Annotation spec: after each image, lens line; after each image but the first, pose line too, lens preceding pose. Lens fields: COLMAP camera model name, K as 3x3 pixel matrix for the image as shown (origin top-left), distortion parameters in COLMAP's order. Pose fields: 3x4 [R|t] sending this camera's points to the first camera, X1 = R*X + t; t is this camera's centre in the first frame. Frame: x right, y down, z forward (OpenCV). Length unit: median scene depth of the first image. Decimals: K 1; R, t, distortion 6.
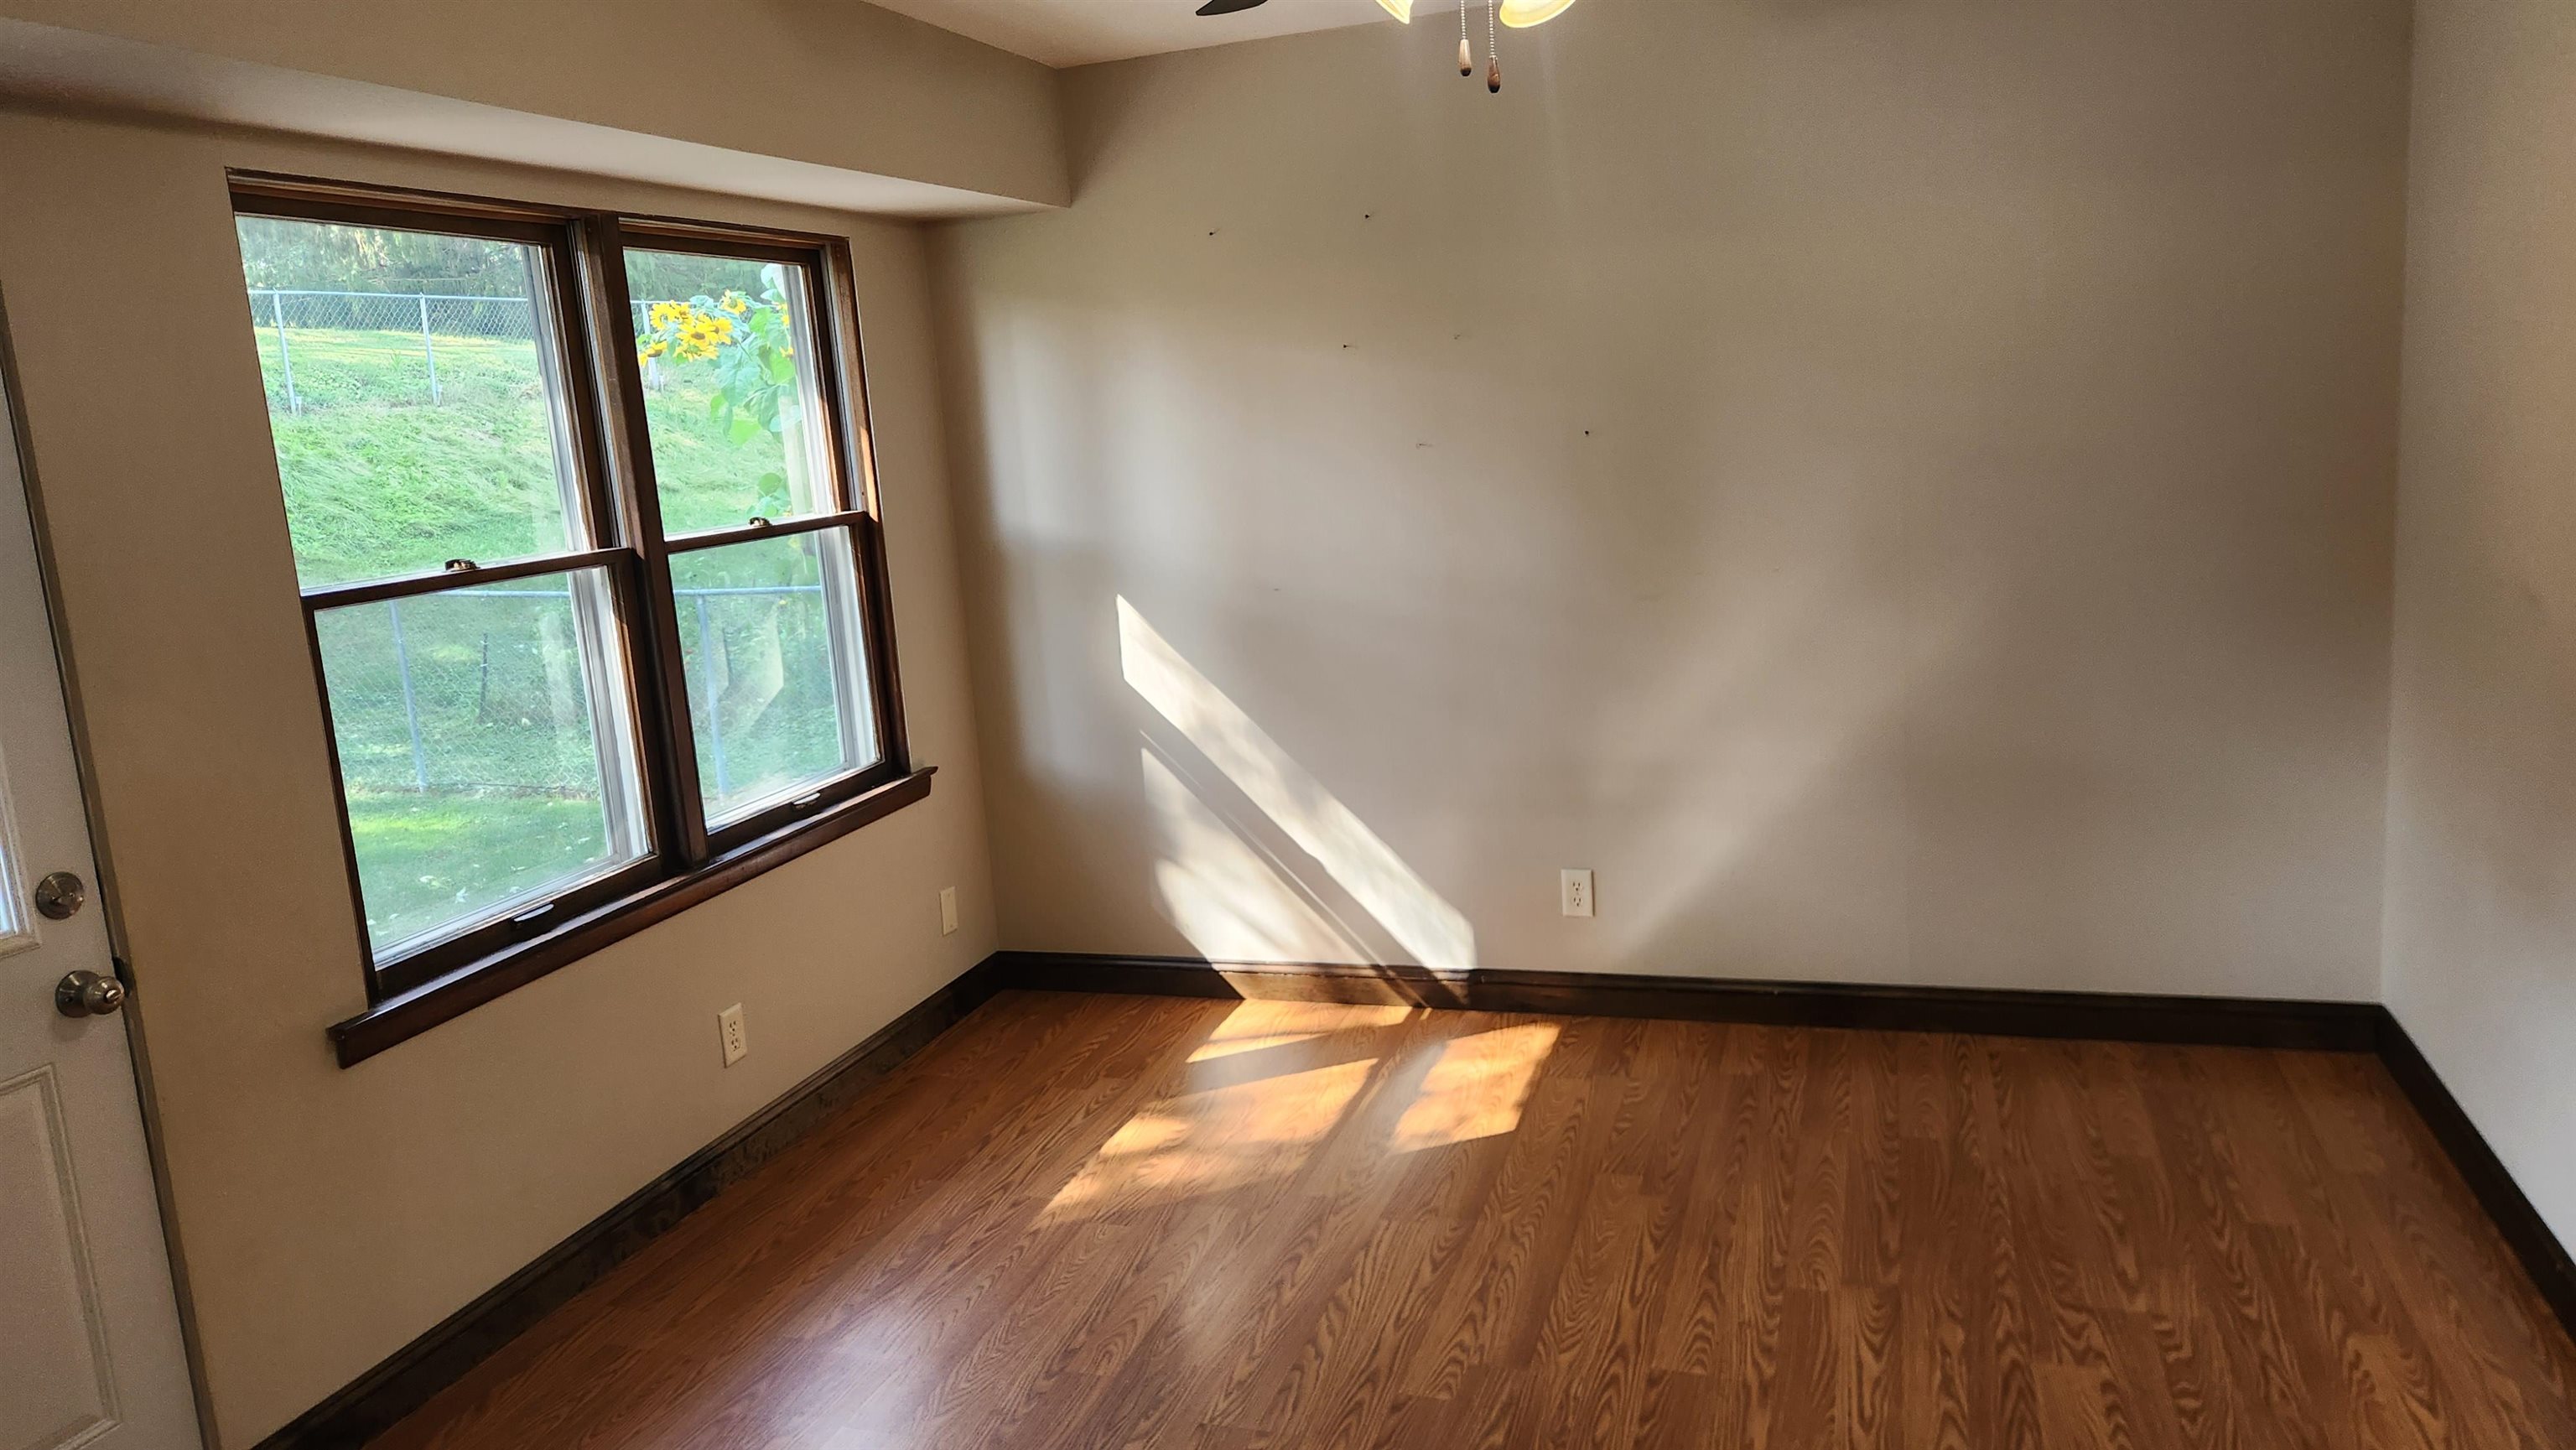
lens RADIAL K [[1737.8, 0, 1291.1], [0, 1737.8, 684.3], [0, 0, 1]] dist [0.046401, 0.000053]
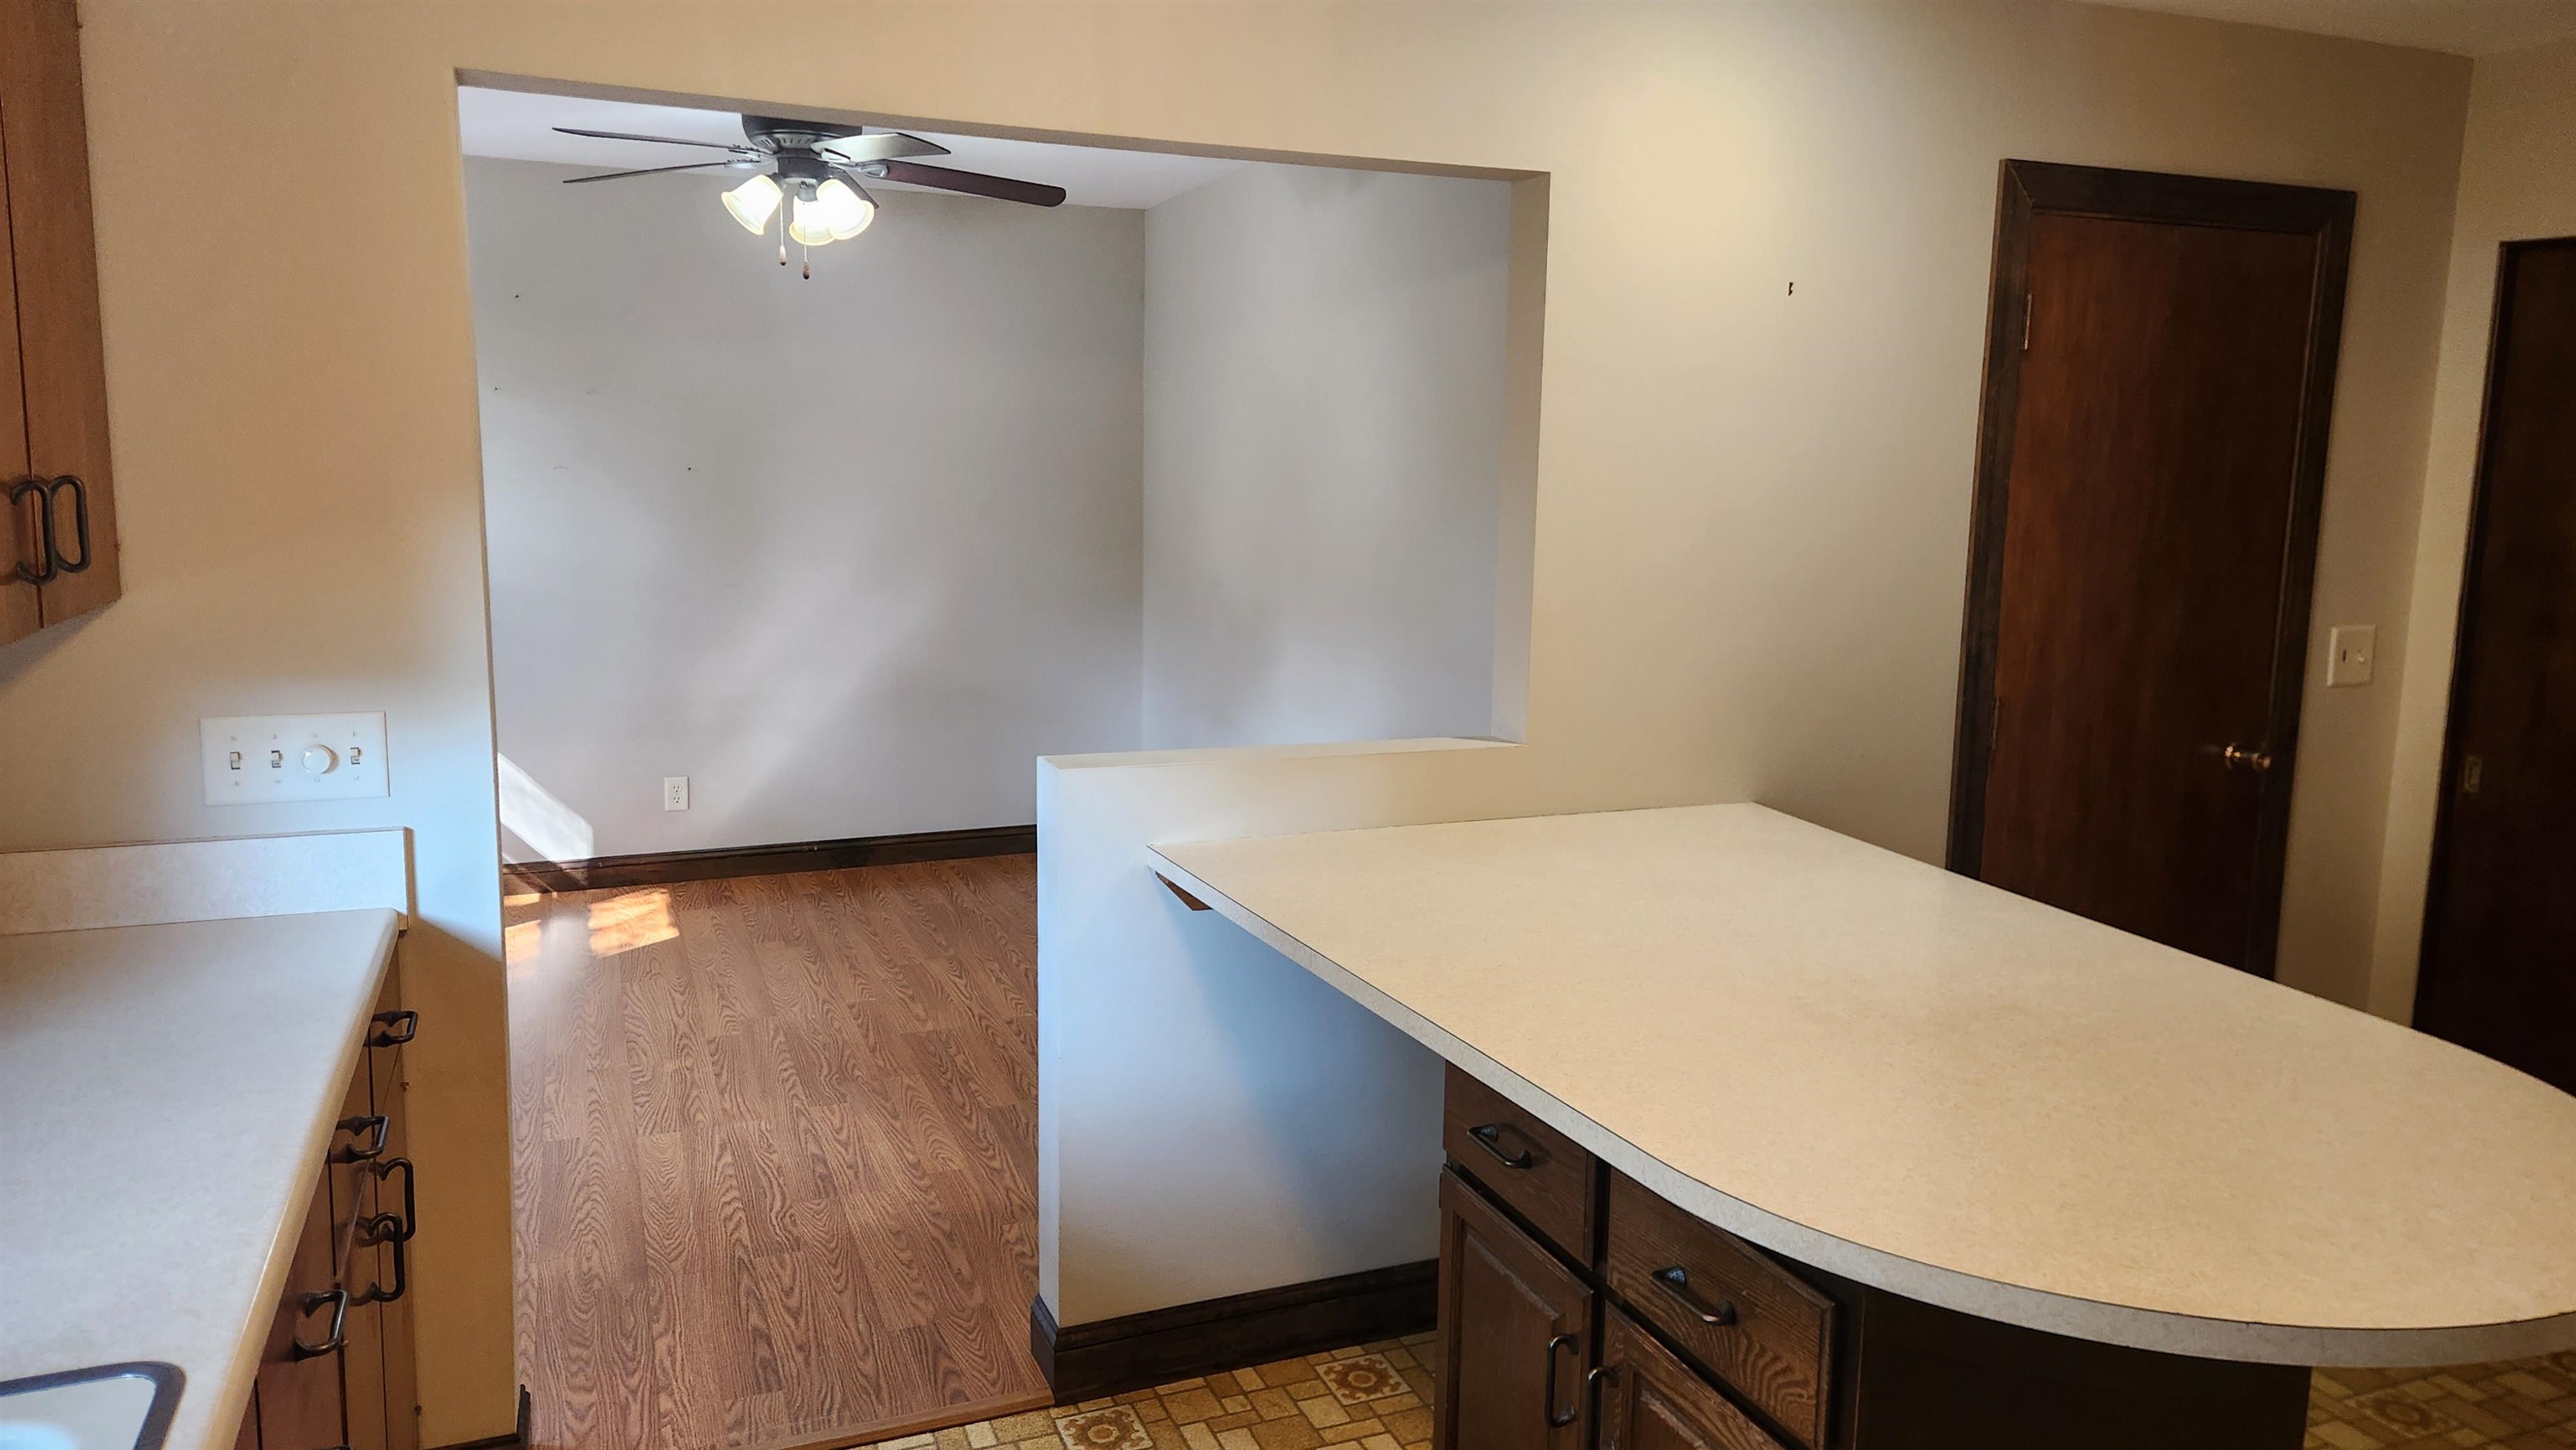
lens RADIAL K [[1737.8, 0, 1291.1], [0, 1737.8, 684.3], [0, 0, 1]] dist [0.046401, 0.000053]
pose [[0.750143, -0.005107, 0.661256, -0.451584], [0.037530, 0.998687, -0.034861, 0.112571], [-0.660209, 0.050968, 0.749350, -0.450019]]
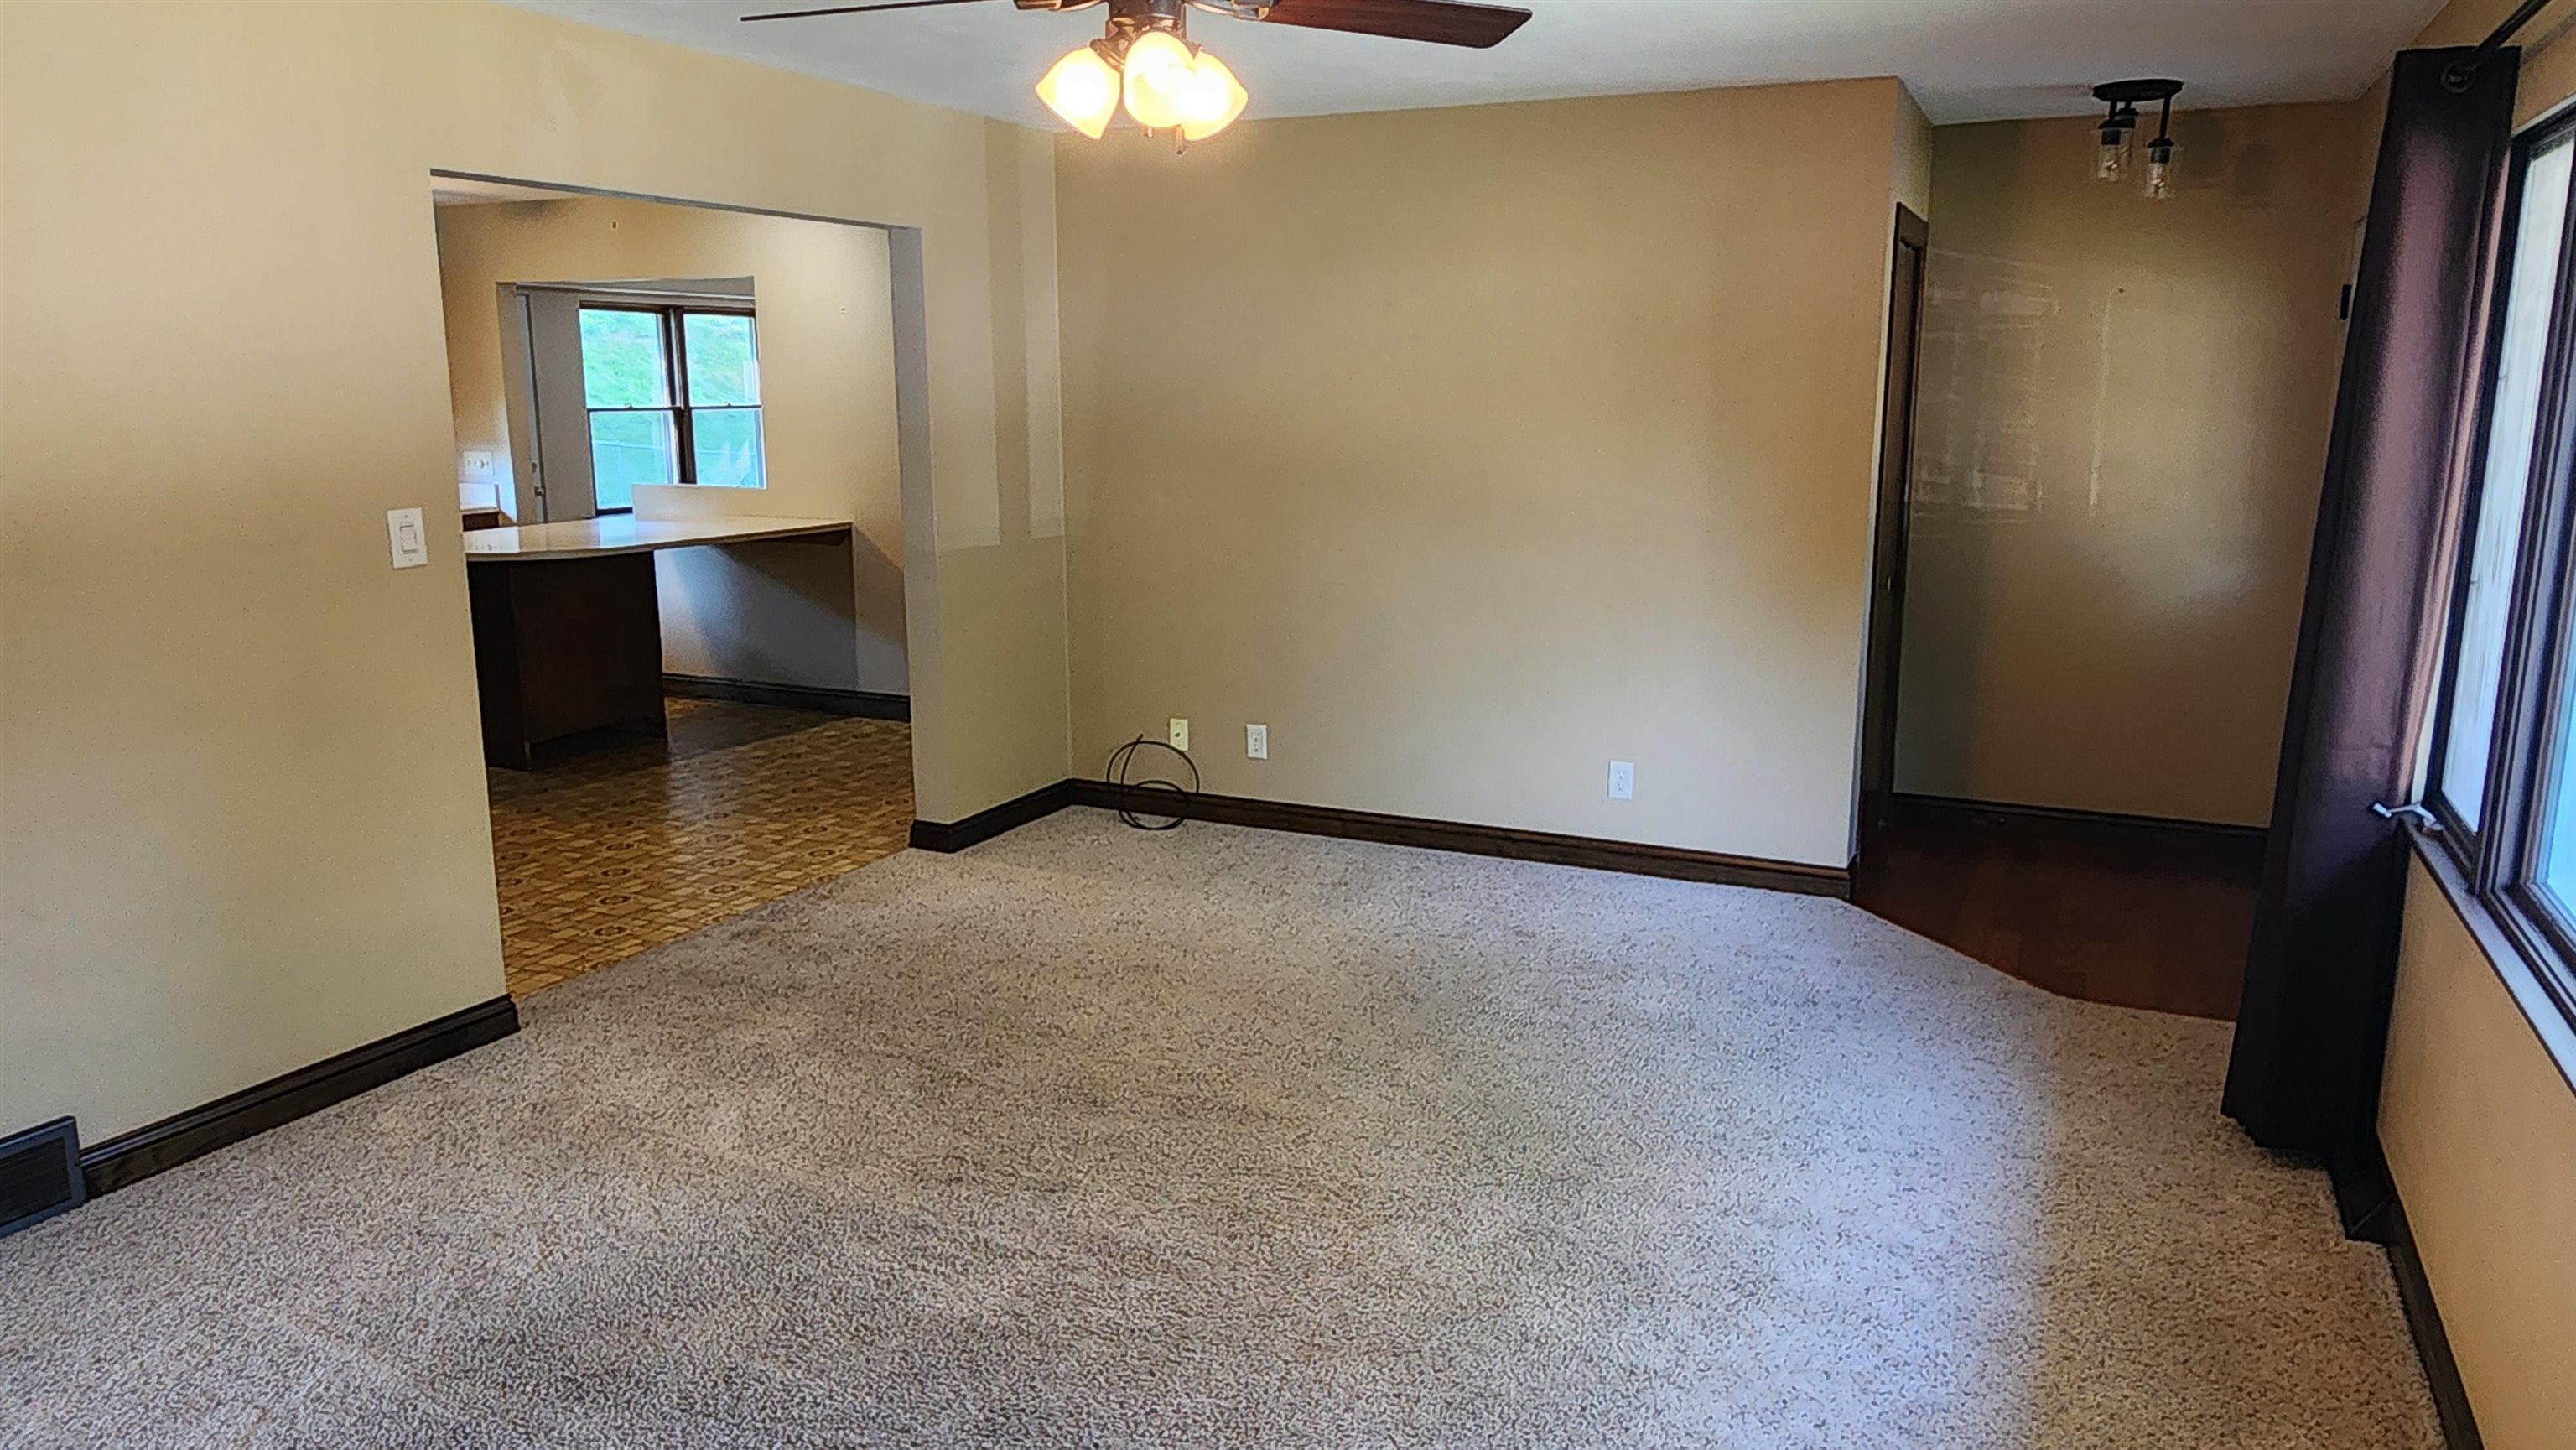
lens RADIAL K [[1617.1, 0, 1288.0], [0, 1617.1, 725.0], [0, 0, 1]] dist [0.004218, -0.005276]
pose [[0.992208, 0.092236, -0.083759, 1.034974], [-0.087647, 0.994525, 0.056906, 0.237089], [0.088550, -0.049121, 0.994860, -1.895438]]
